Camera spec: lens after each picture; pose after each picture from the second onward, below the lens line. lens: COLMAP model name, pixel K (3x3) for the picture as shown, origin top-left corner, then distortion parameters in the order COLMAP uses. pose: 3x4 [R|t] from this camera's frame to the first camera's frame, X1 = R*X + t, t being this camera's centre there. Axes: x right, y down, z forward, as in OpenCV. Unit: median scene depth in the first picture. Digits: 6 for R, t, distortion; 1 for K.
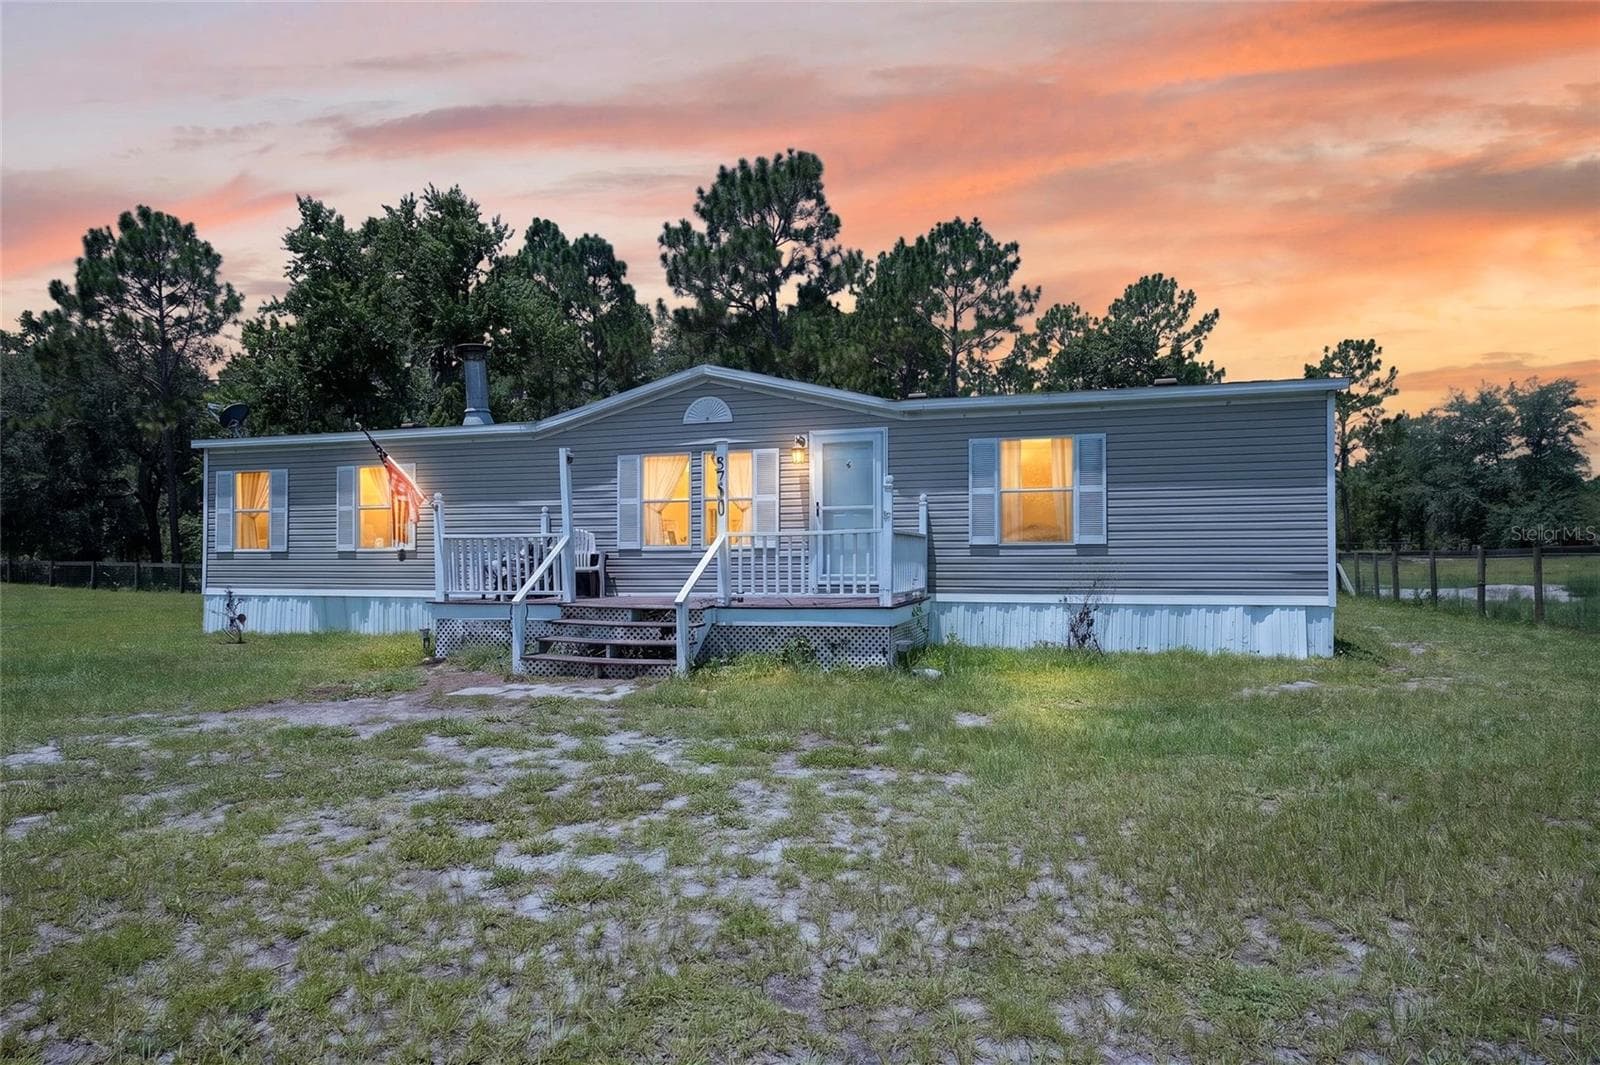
lens RADIAL K [[874.8, 0, 837.7], [0, 874.8, 541.5], [0, 0, 1]] dist [-0.003032, -0.000627]
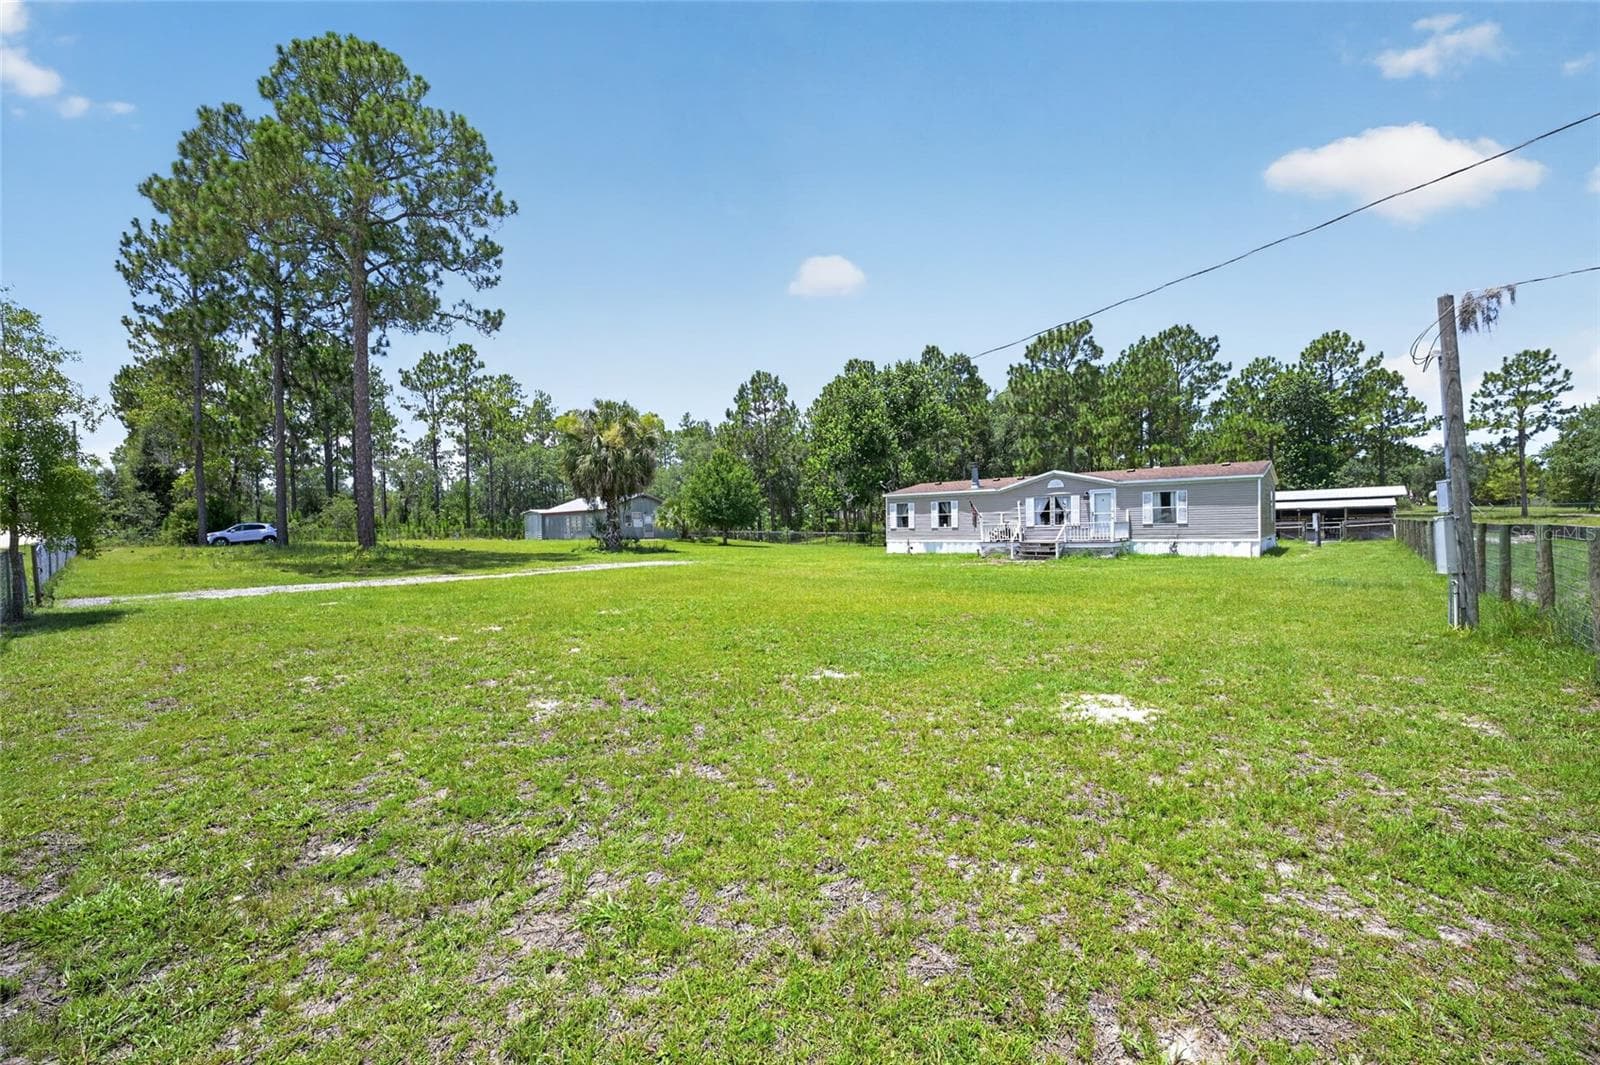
lens RADIAL K [[679.9, 0, 800.0], [0, 679.9, 532.5], [0, 0, 1]] dist [-0.002227, -0.000149]
pose [[0.908524, -0.013610, -0.417611, 0.017009], [0.028219, 0.999186, 0.028829, -0.027900], [0.416878, -0.037976, 0.908169, -0.687184]]
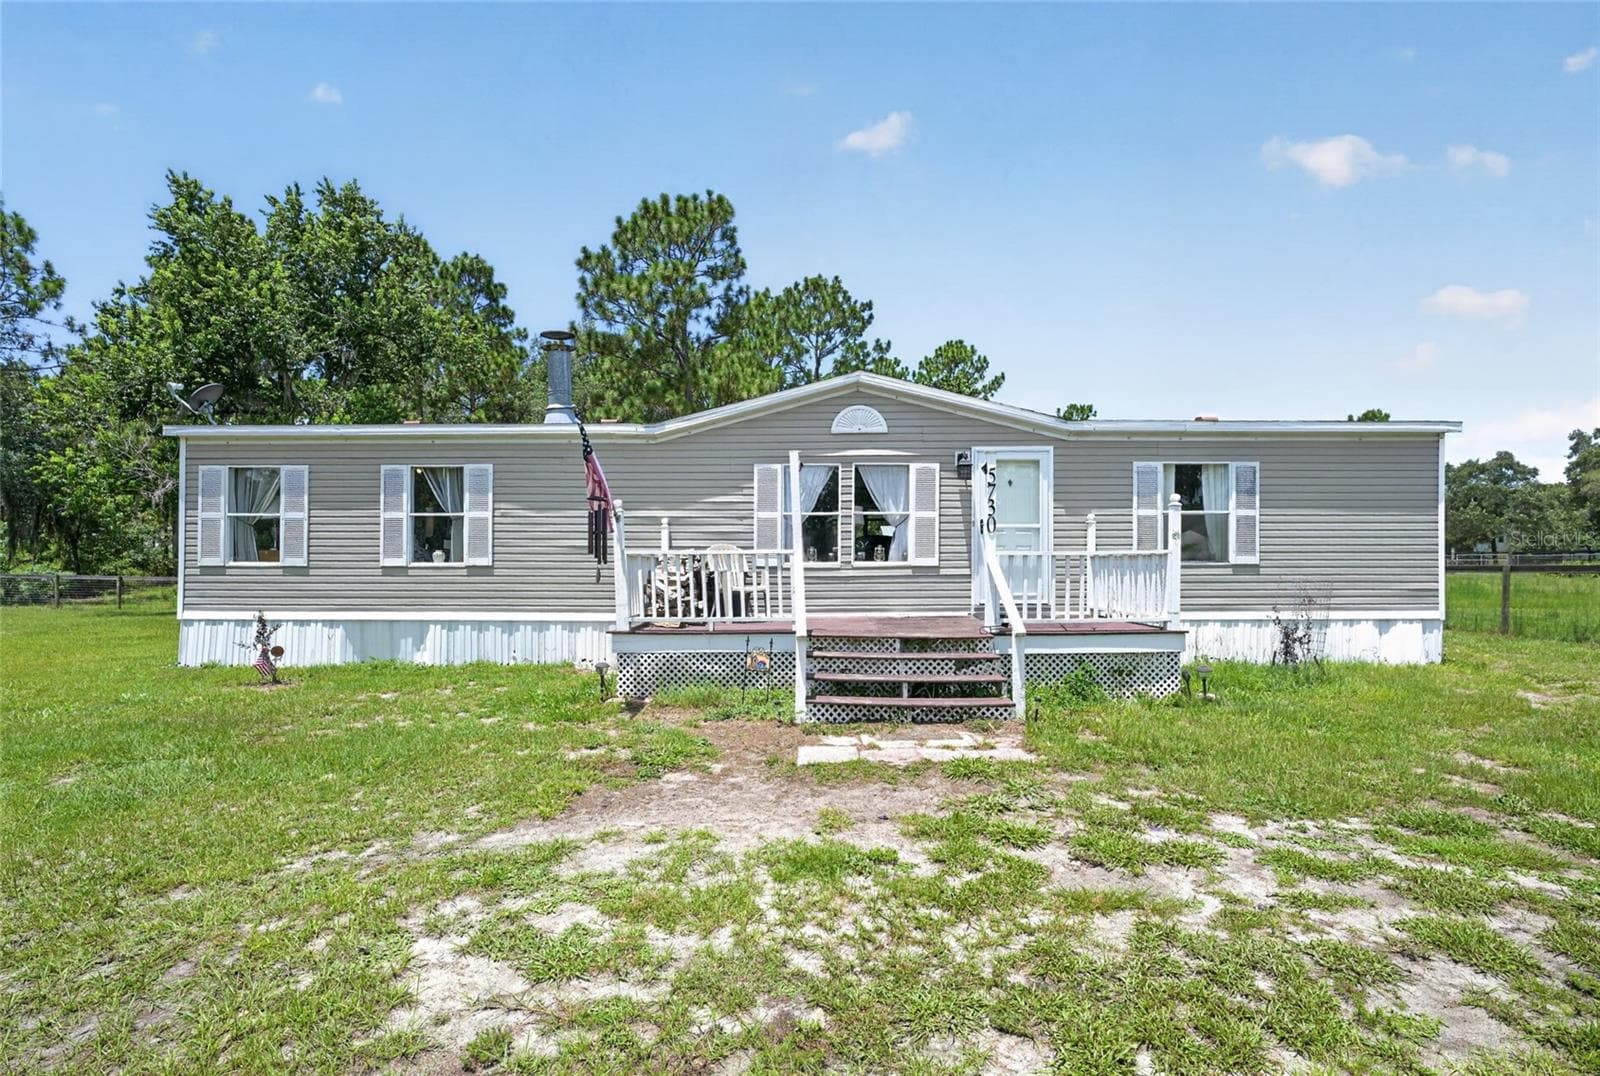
lens RADIAL K [[718.5, 0, 807.0], [0, 718.5, 562.1], [0, 0, 1]] dist [-0.010940, -0.000138]
pose [[0.965059, 0.005068, 0.261984, -0.164278], [-0.008383, 0.999898, 0.011538, -0.001718], [-0.261899, -0.013331, 0.965003, 0.105181]]
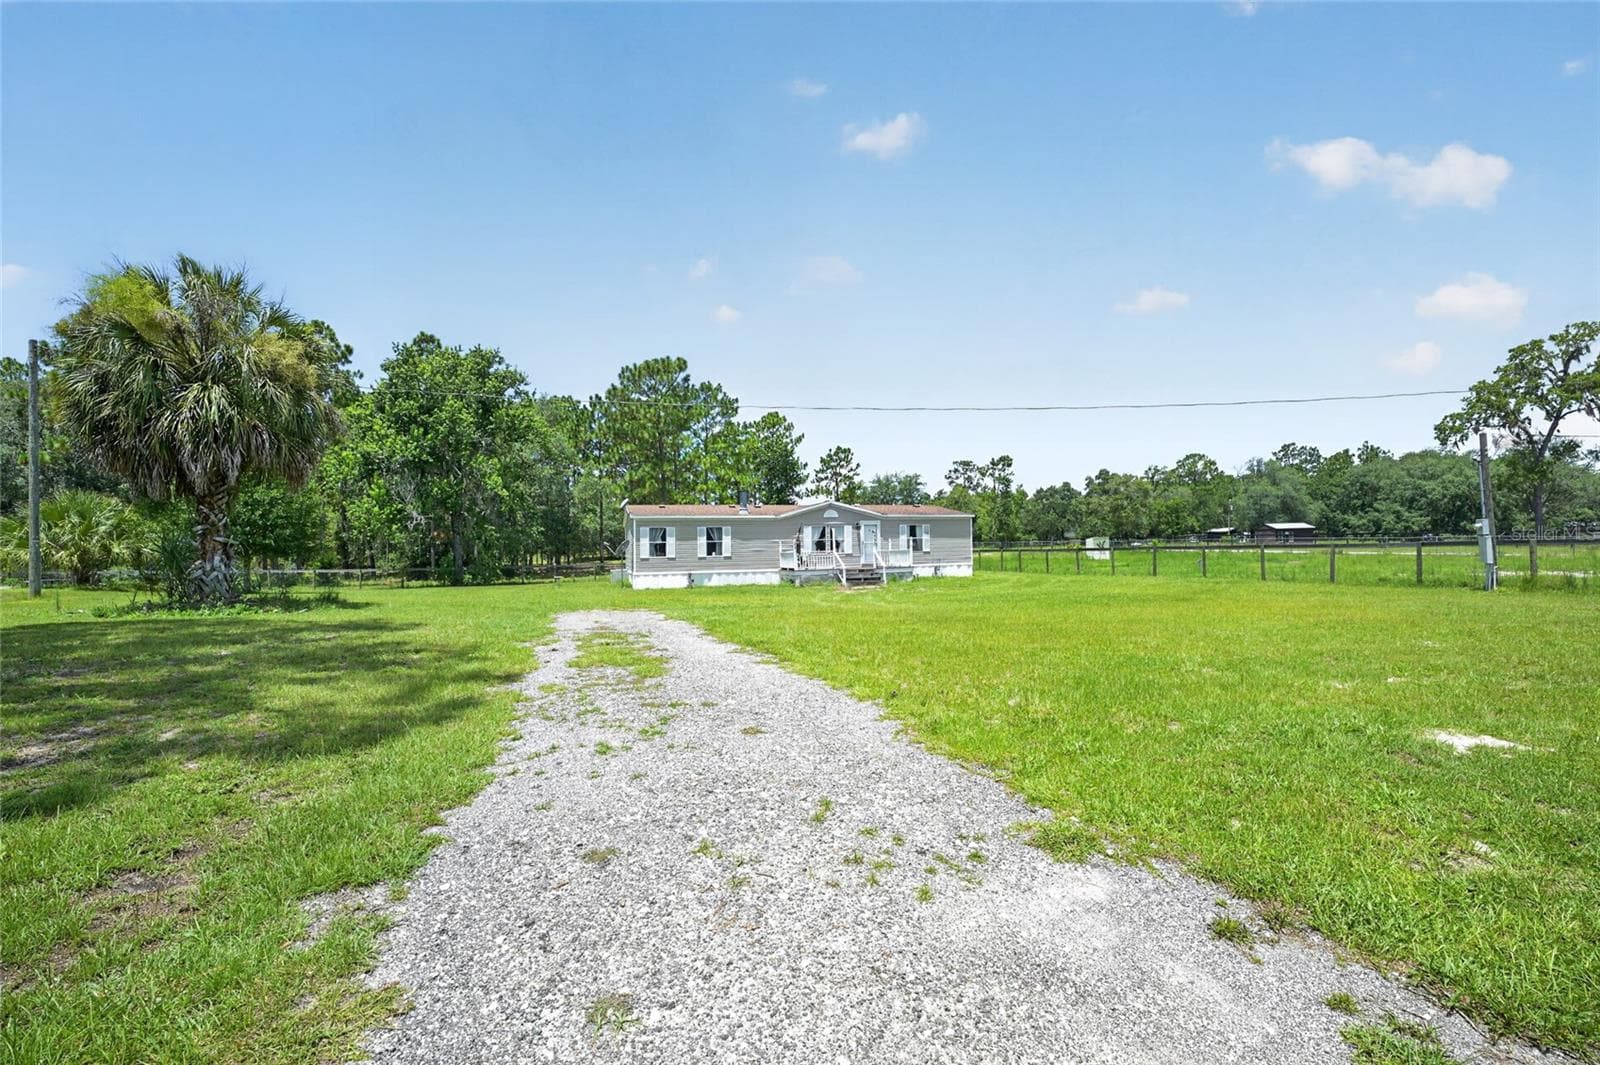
lens RADIAL K [[690.3, 0, 800.0], [0, 690.3, 532.5], [0, 0, 1]] dist [-0.000197, 0.000556]
pose [[0.822351, -0.000453, 0.568980, -0.722490], [0.010027, 0.999856, -0.013697, -0.016707], [-0.568892, 0.016969, 0.822237, -0.465746]]
